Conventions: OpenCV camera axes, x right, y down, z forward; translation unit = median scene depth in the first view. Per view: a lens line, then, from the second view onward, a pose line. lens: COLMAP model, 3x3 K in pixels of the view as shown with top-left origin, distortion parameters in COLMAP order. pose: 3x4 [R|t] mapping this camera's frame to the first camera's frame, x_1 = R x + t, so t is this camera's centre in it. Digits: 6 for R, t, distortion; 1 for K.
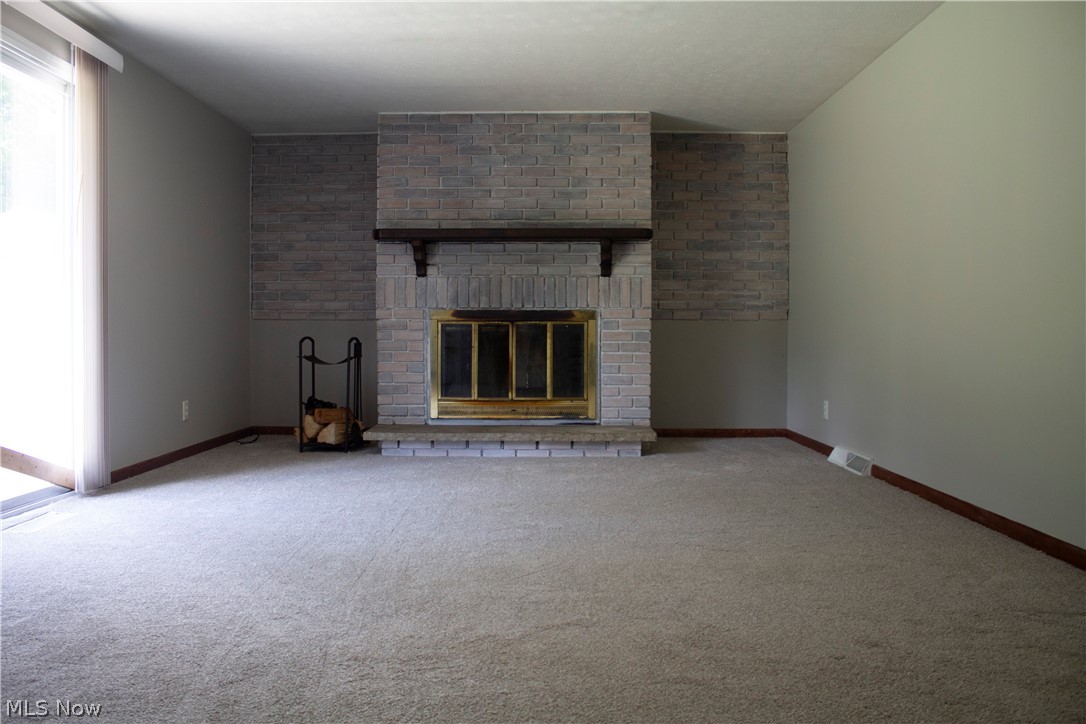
lens RADIAL K [[912.1, 0, 540.6], [0, 912.1, 360.7], [0, 0, 1]] dist [-0.098834, -0.001875]
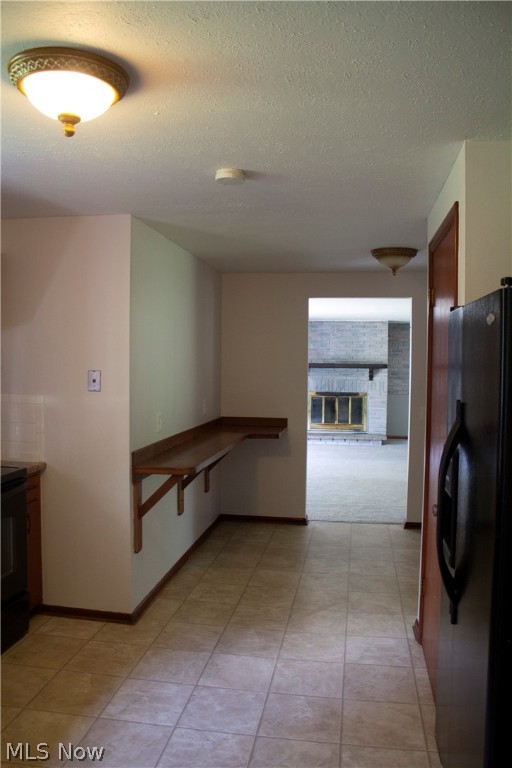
lens RADIAL K [[645.0, 0, 257.0], [0, 645.0, 385.2], [0, 0, 1]] dist [-0.098834, -0.001875]
pose [[0.989140, 0.013544, -0.146349, 0.015292], [-0.012132, 0.999871, 0.010536, -0.094520], [0.146473, -0.008646, 0.989177, -0.991266]]
